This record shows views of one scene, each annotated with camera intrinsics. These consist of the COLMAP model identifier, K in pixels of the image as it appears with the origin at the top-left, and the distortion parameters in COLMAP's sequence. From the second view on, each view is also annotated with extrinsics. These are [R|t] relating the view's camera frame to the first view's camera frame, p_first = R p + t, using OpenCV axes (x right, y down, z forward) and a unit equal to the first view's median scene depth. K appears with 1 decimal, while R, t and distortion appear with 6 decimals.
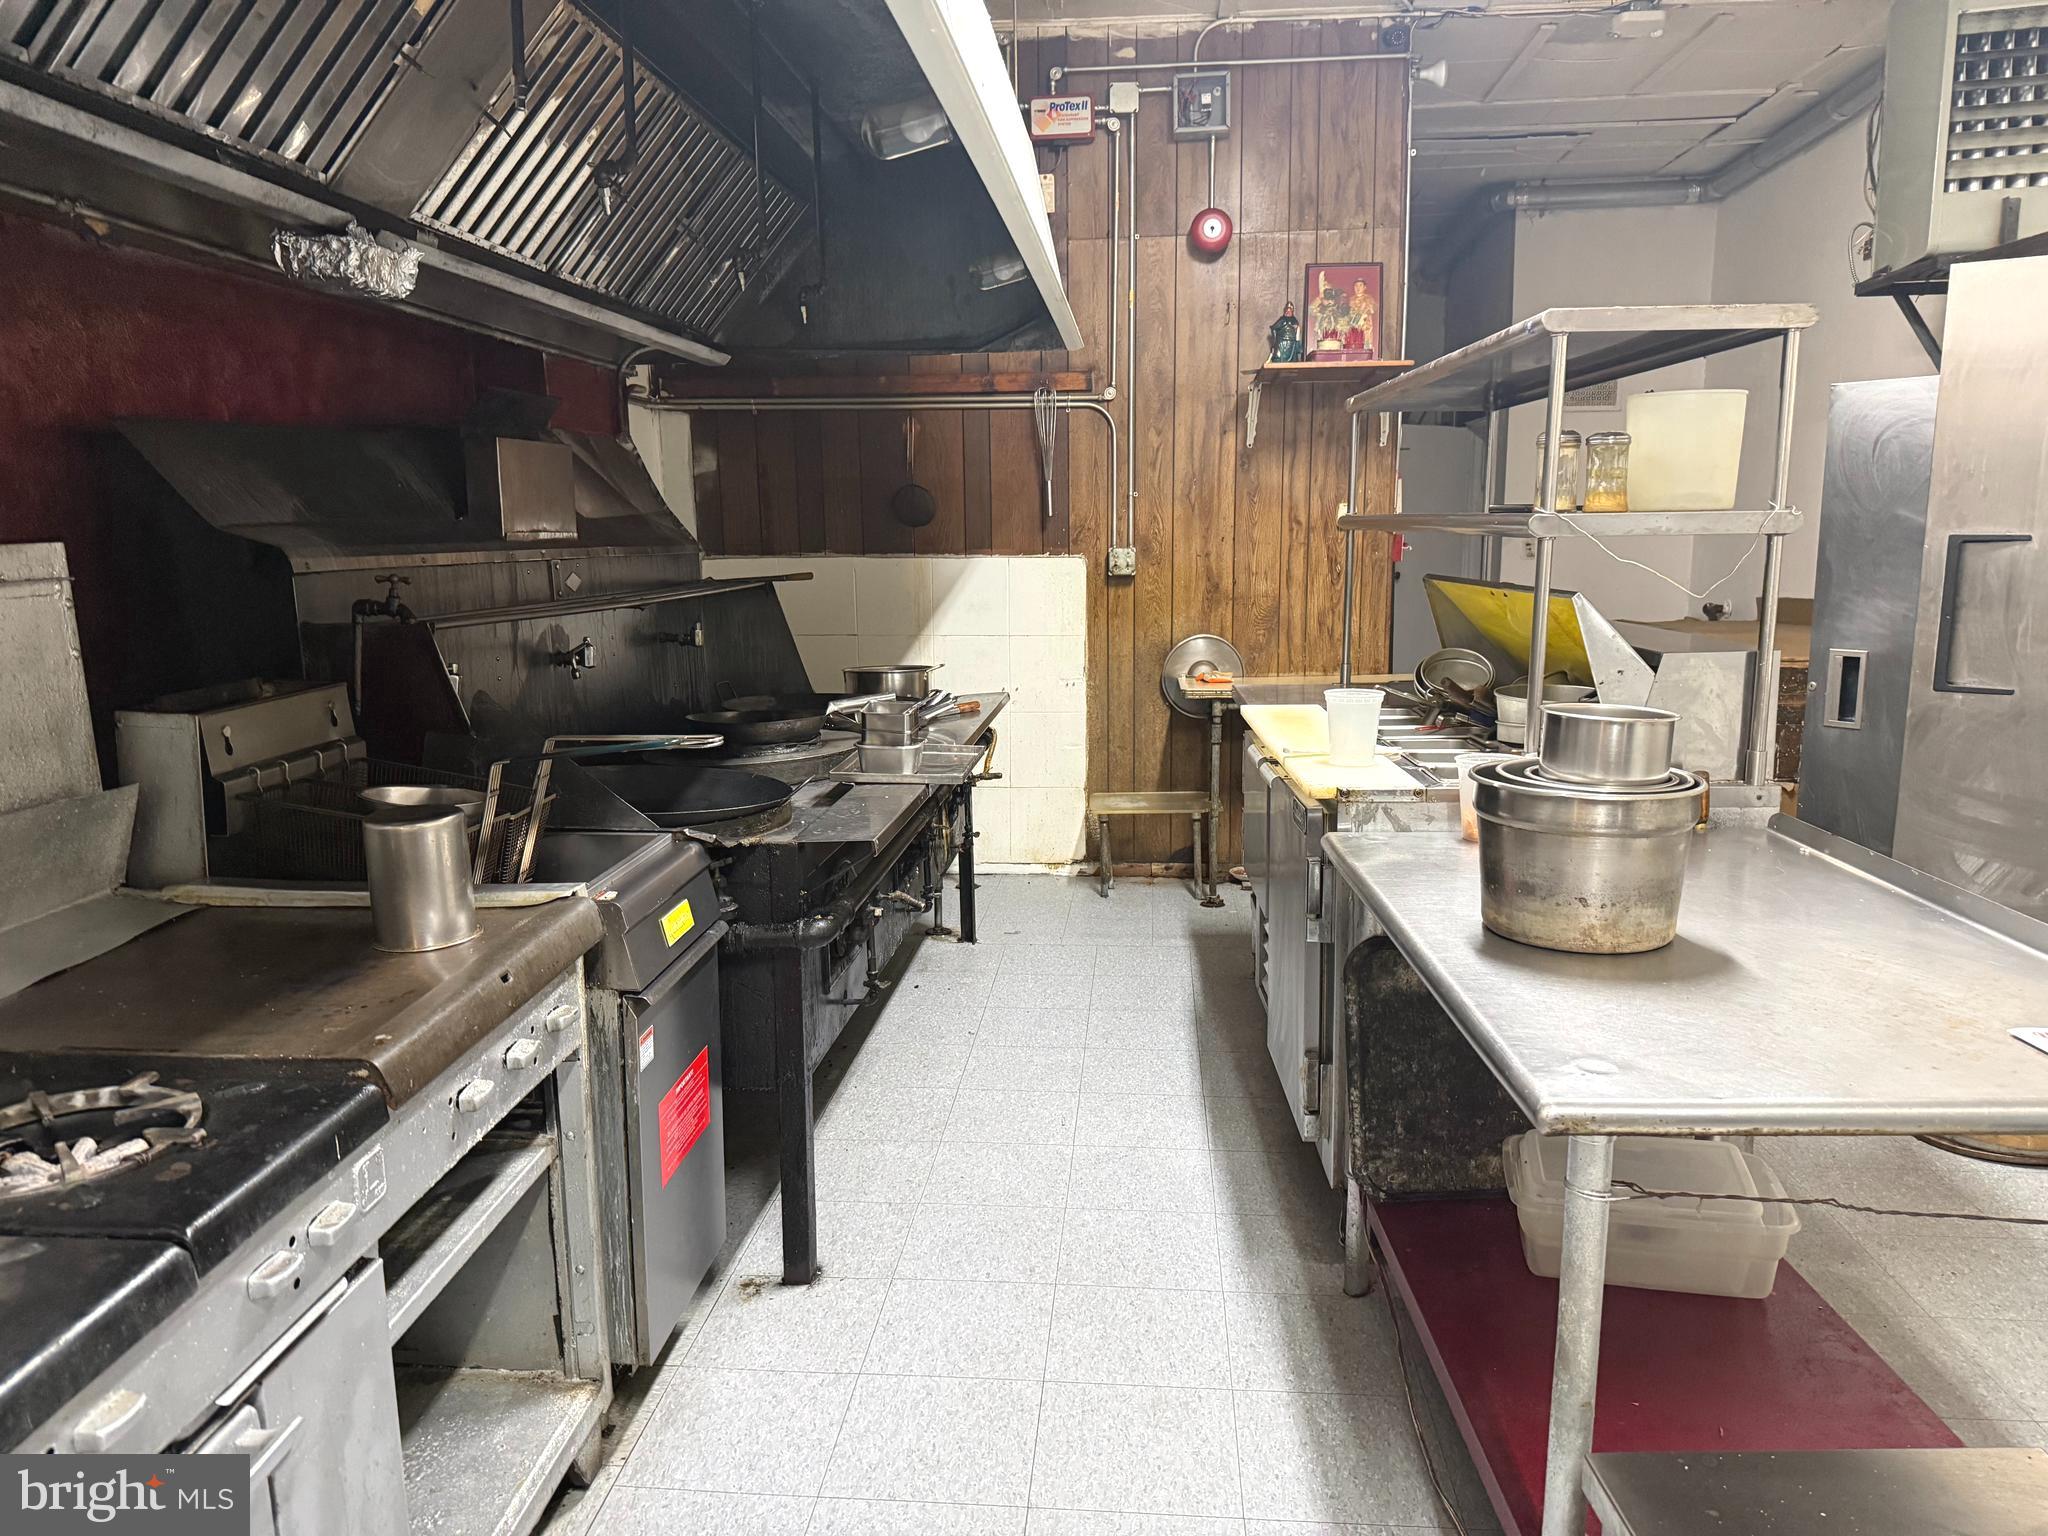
lens RADIAL K [[1429.3, 0, 1030.3], [0, 1429.3, 774.2], [0, 0, 1]] dist [0.005535, -0.008010]
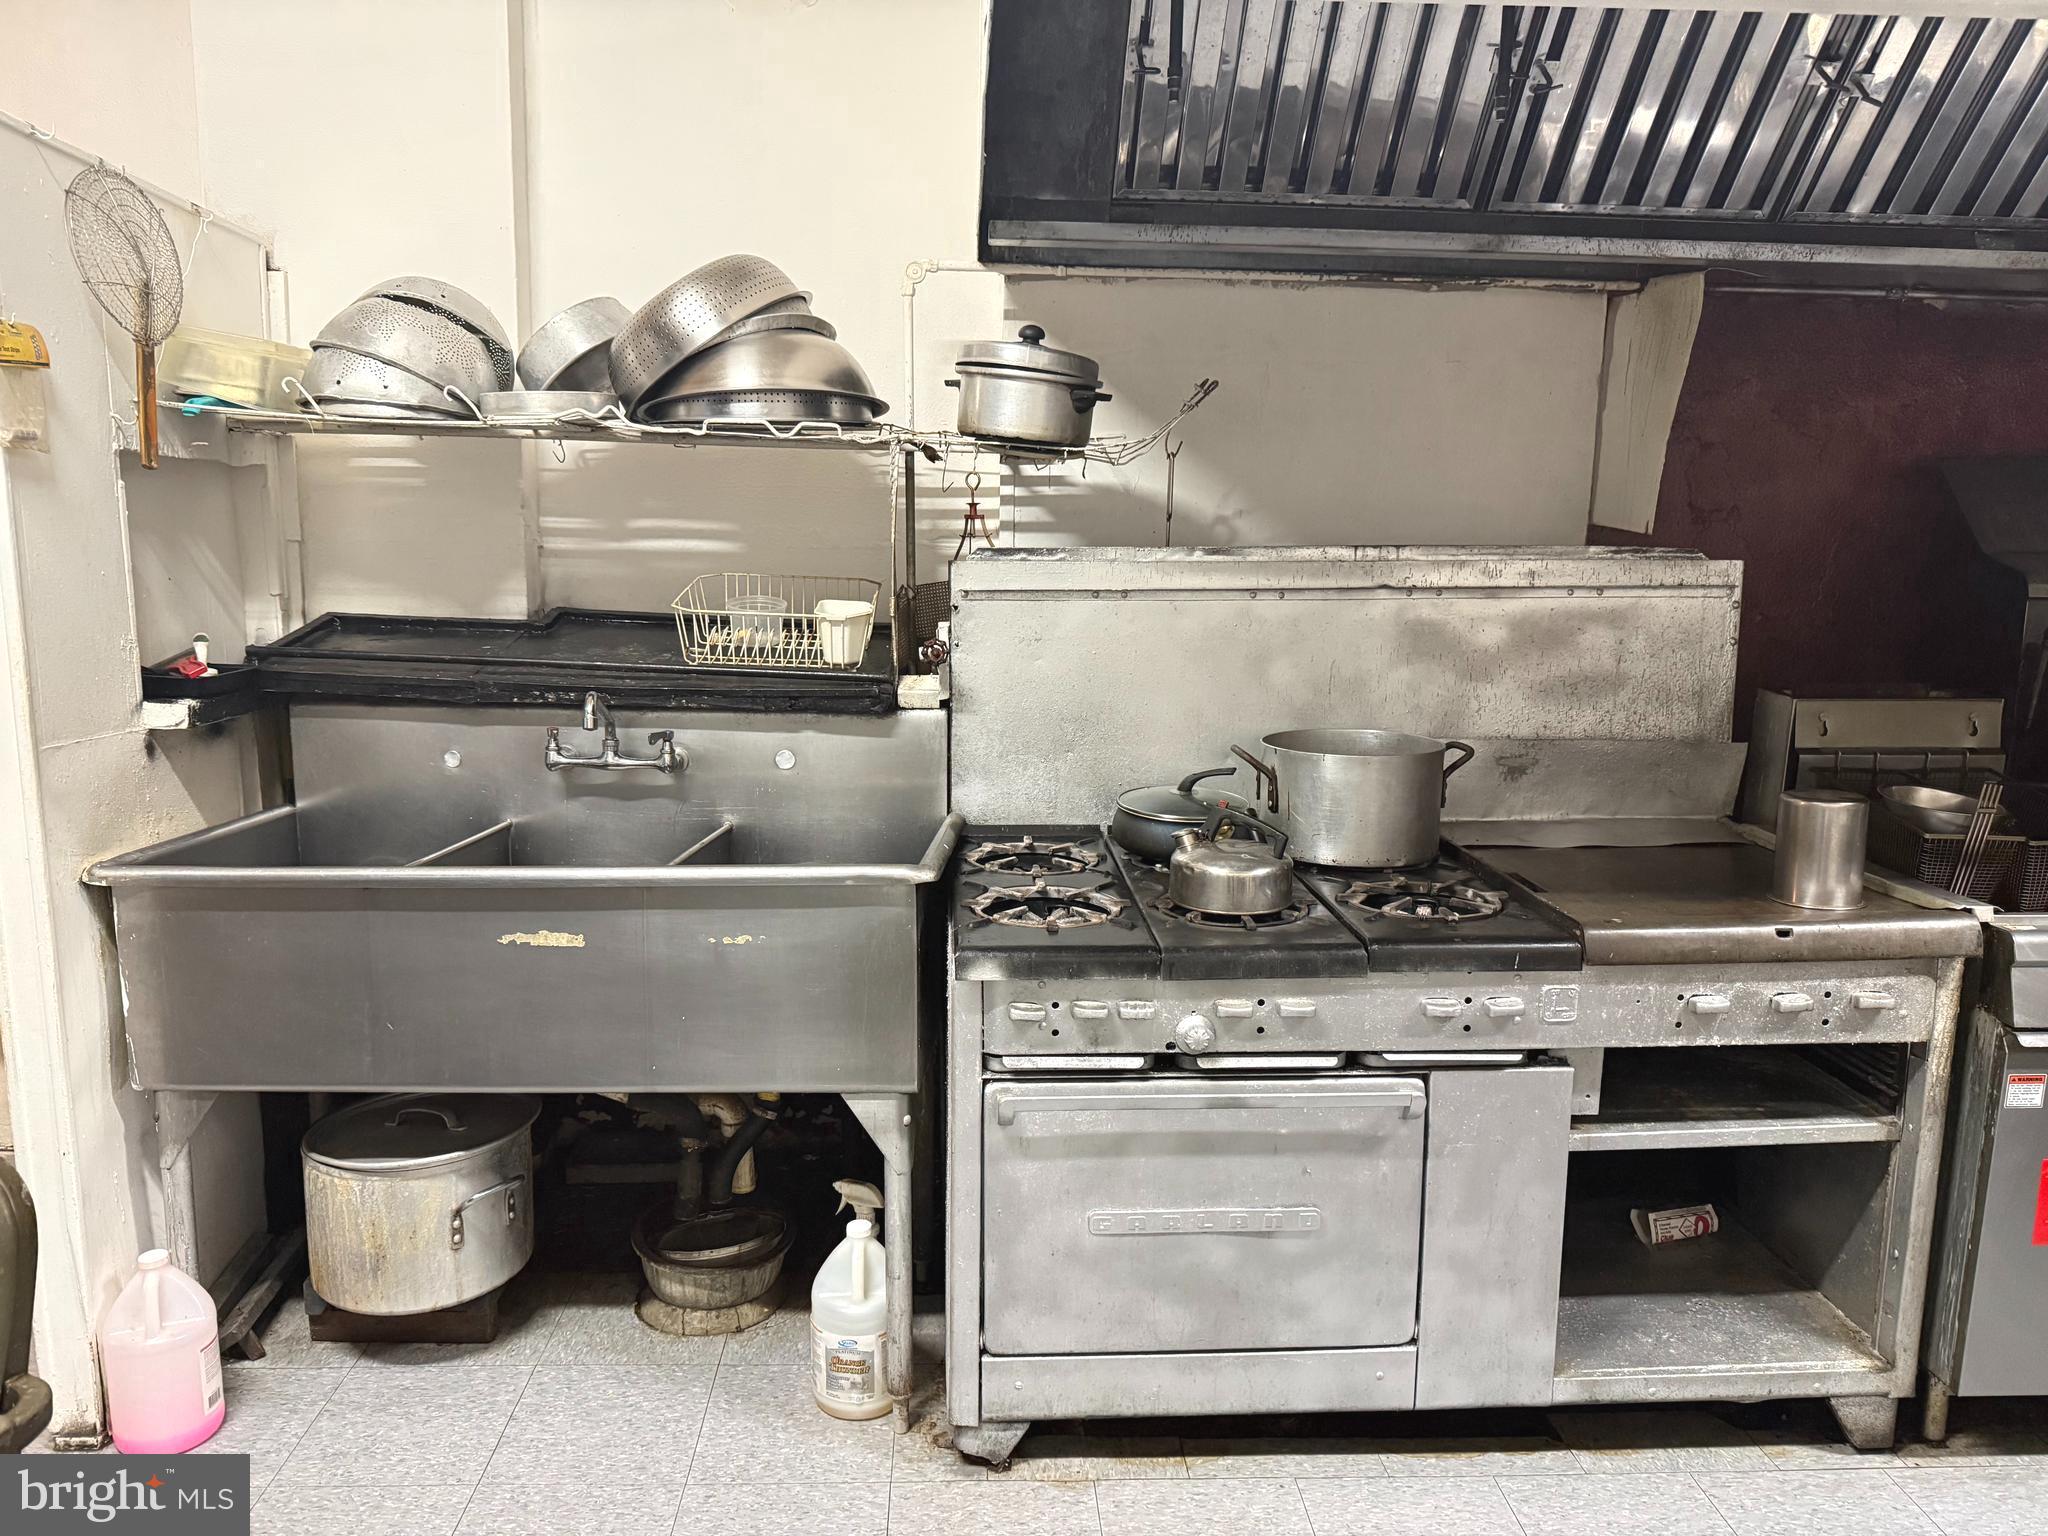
lens RADIAL K [[1429.3, 0, 1044.6], [0, 1429.3, 767.9], [0, 0, 1]] dist [0.005535, -0.008010]
pose [[0.139066, 0.175866, -0.974542, 0.555420], [-0.188617, 0.970793, 0.148274, -0.042629], [0.972154, 0.163195, 0.168175, 0.140425]]
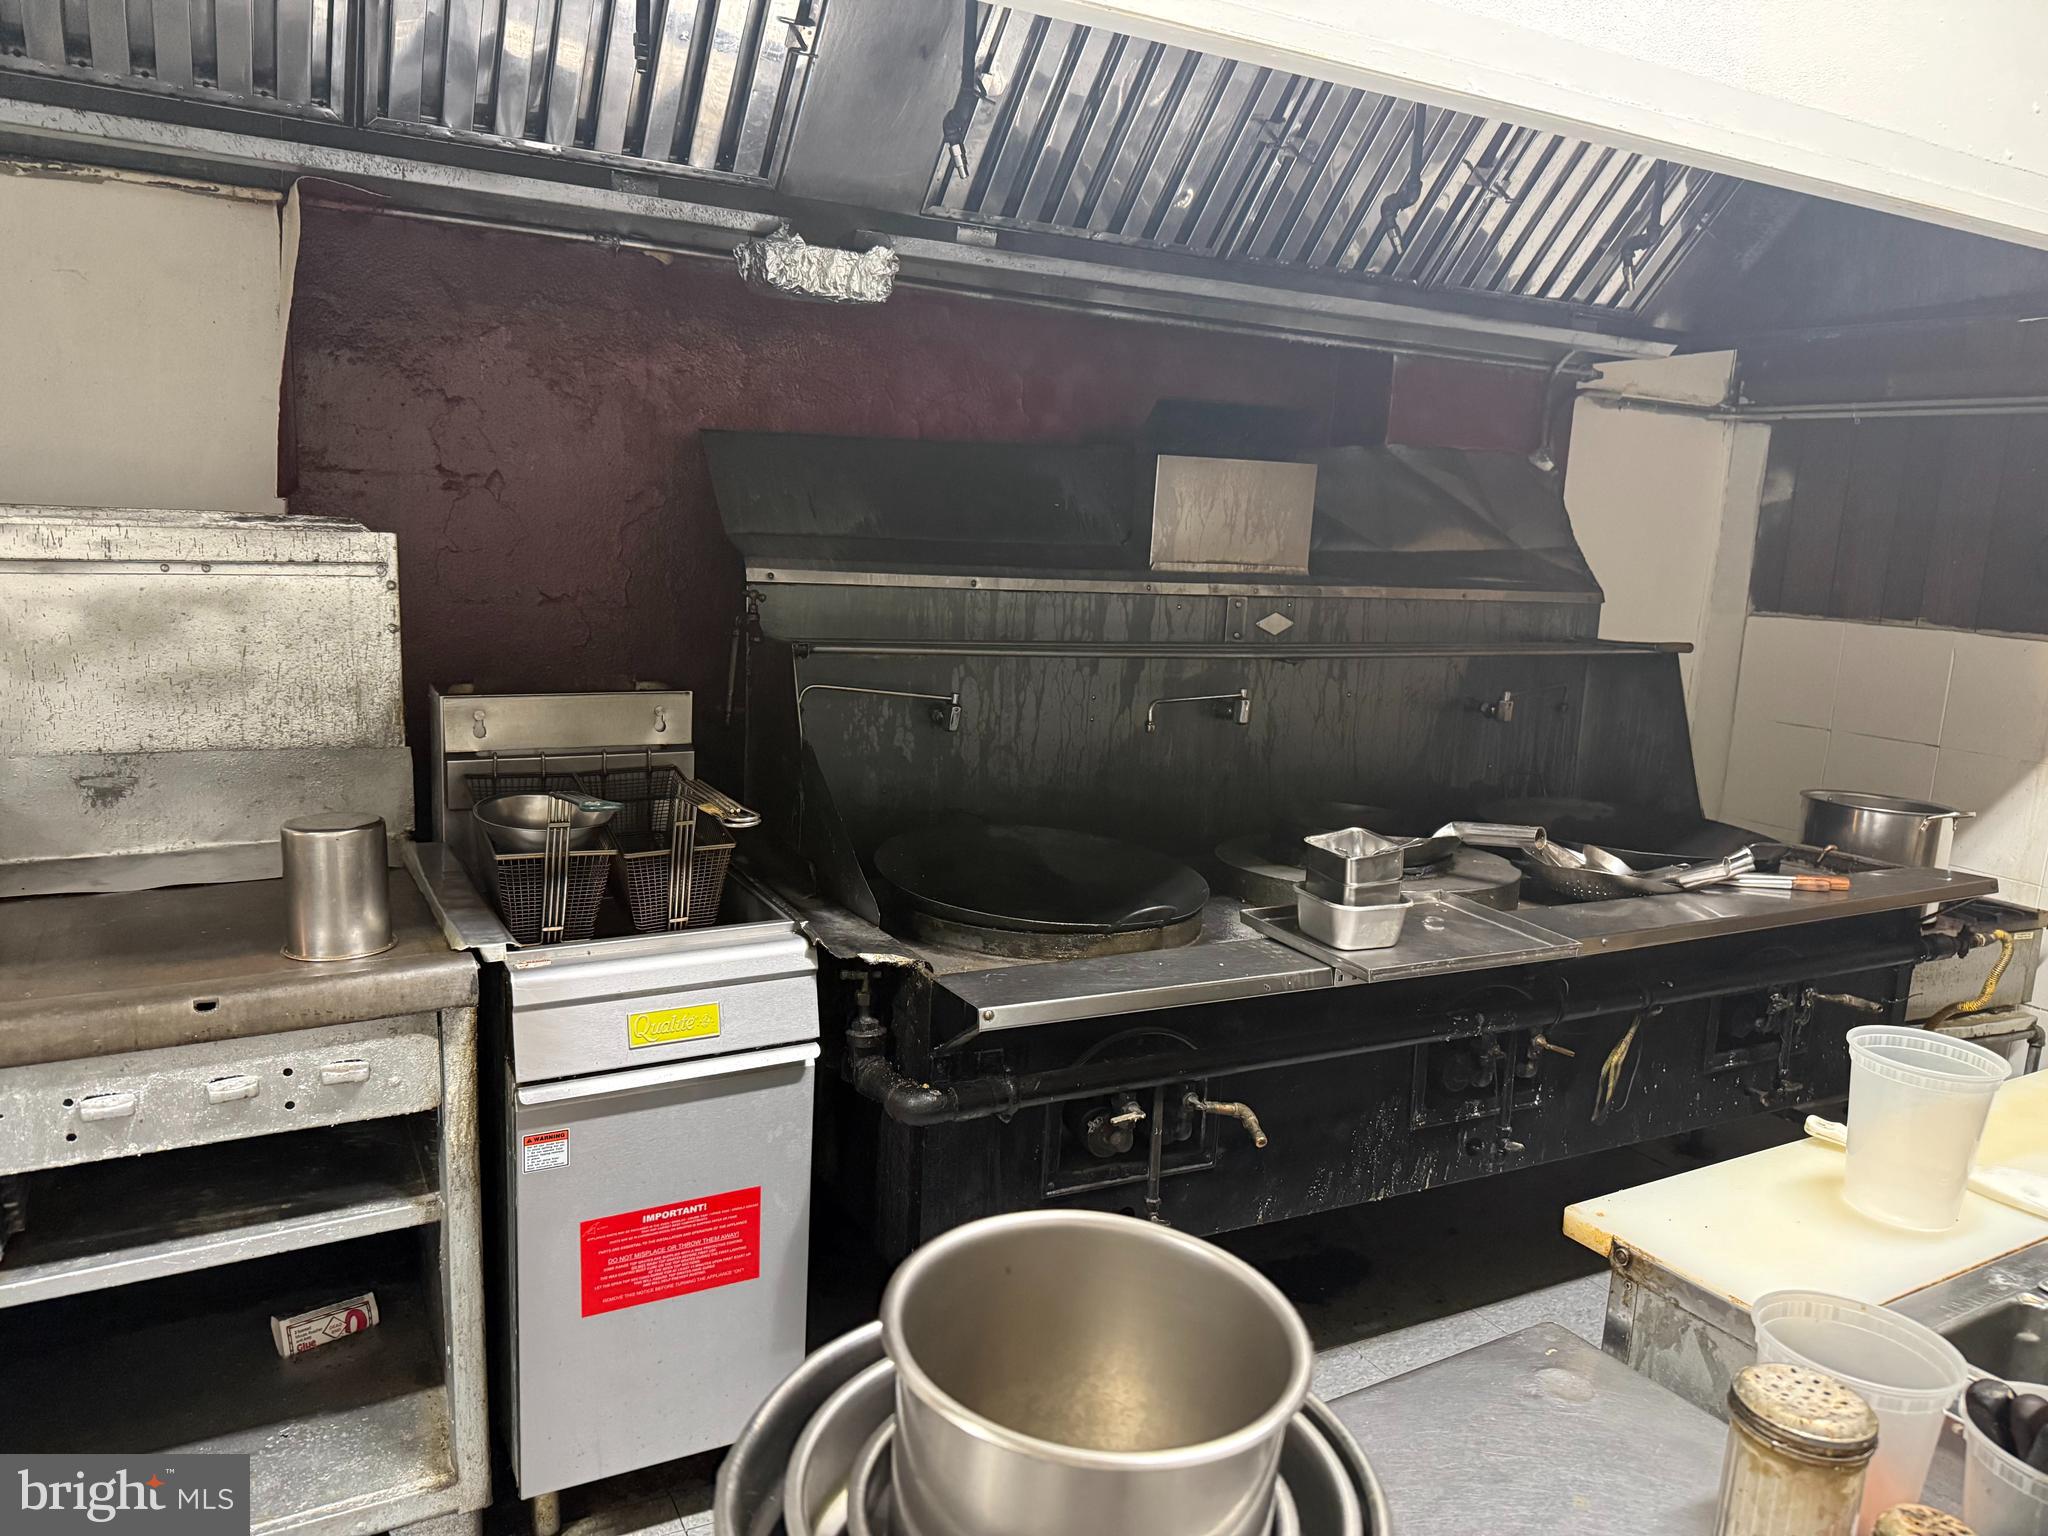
lens RADIAL K [[1429.3, 0, 993.4], [0, 1429.3, 775.5], [0, 0, 1]] dist [0.005535, -0.008010]
pose [[0.543091, 0.185355, -0.818960, 0.536390], [-0.198079, 0.976086, 0.089562, -0.157394], [0.815976, 0.113578, 0.566819, 0.702407]]
